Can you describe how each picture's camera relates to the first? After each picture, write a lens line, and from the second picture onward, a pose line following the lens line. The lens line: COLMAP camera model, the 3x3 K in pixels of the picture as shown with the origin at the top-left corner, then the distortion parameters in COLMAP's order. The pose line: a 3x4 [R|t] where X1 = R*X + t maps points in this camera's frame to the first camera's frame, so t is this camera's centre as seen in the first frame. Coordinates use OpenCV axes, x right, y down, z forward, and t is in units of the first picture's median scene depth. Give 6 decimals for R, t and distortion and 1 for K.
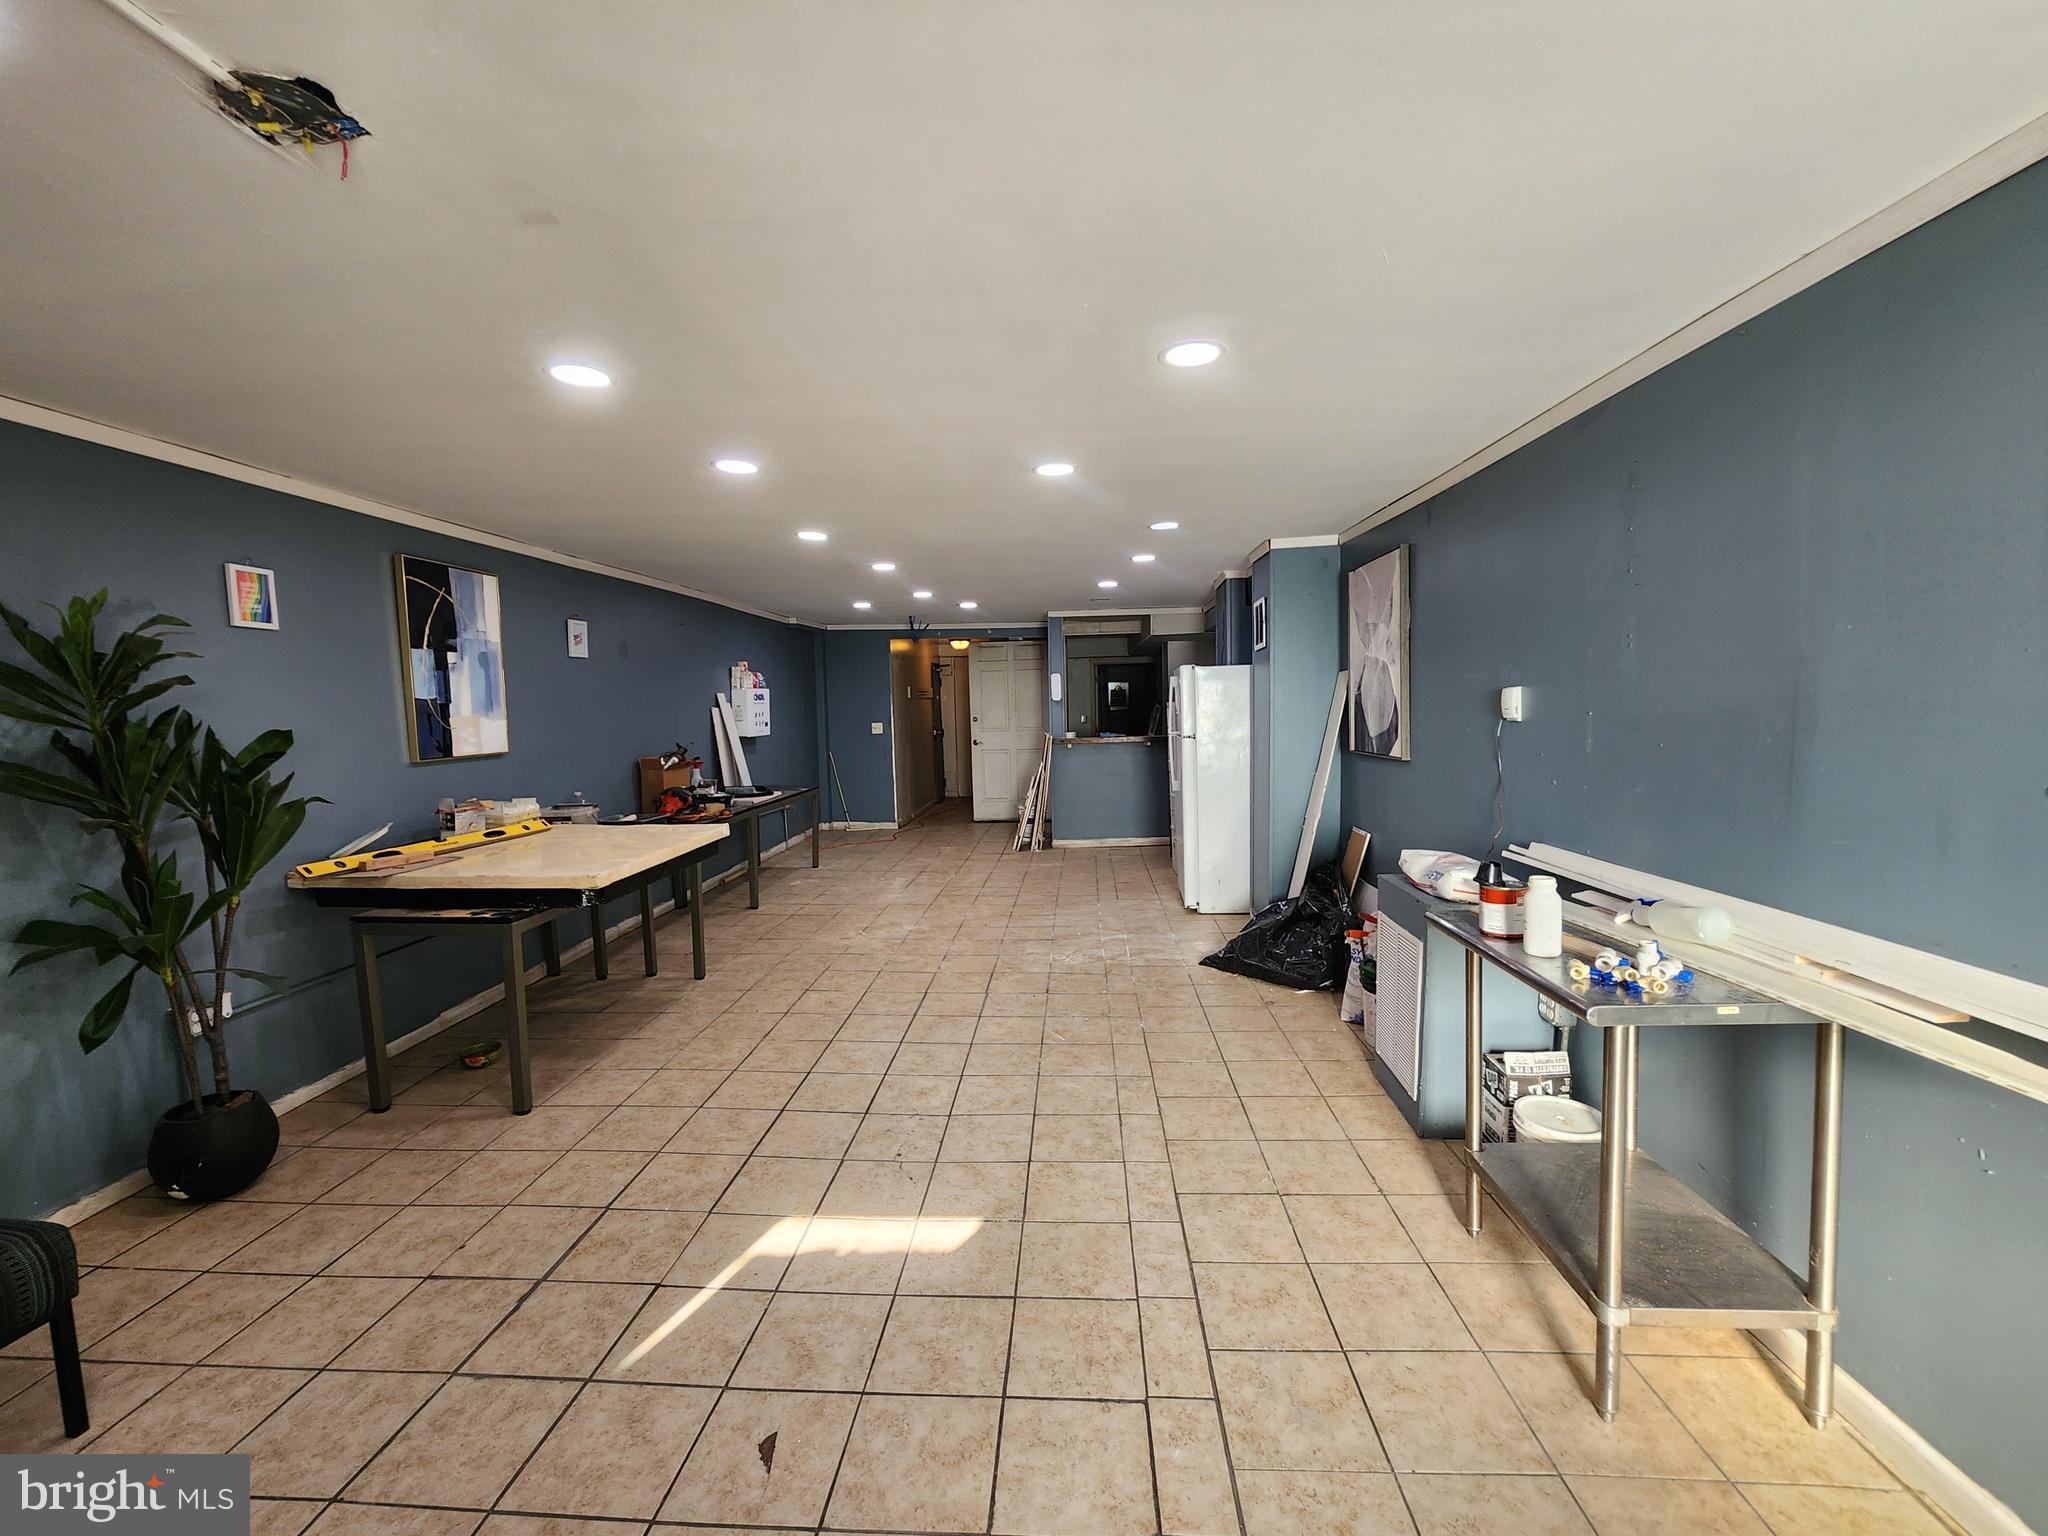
lens RADIAL K [[838.8, 0, 1025.9], [0, 838.8, 768.1], [0, 0, 1]] dist [-0.004187, 0.002025]
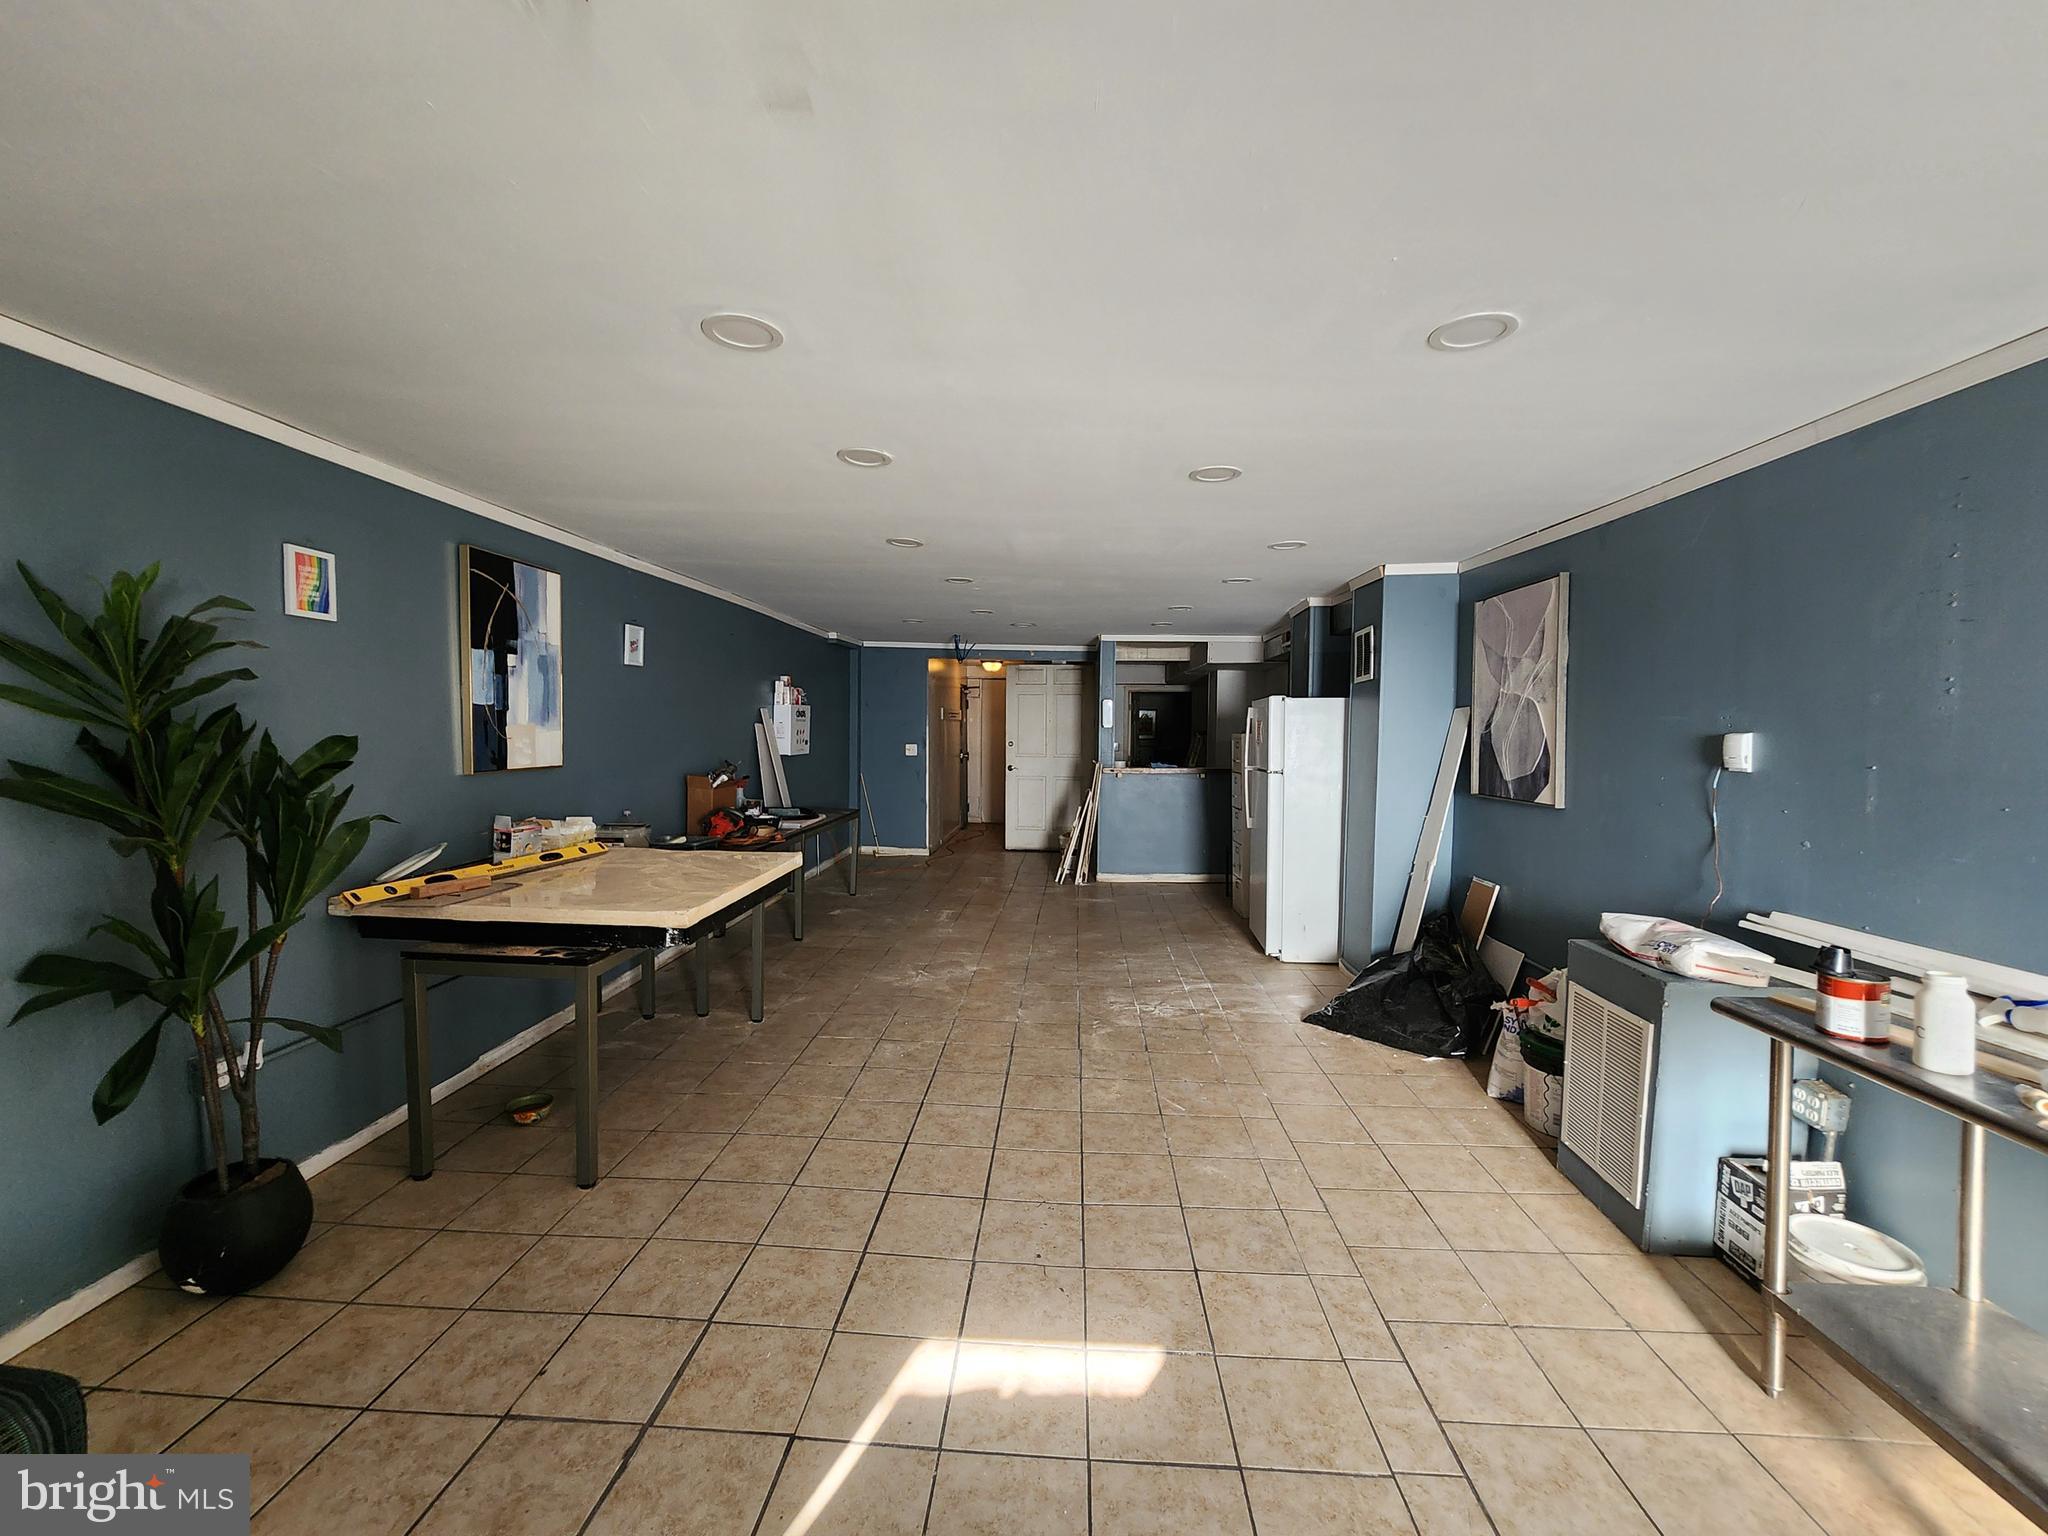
lens RADIAL K [[838.8, 0, 1022.3], [0, 838.8, 765.3], [0, 0, 1]] dist [-0.004187, 0.002025]
pose [[0.999430, 0.033169, 0.006335, -0.179493], [-0.032945, 0.998924, -0.032646, -0.009182], [-0.007411, 0.032419, 0.999447, 0.123413]]
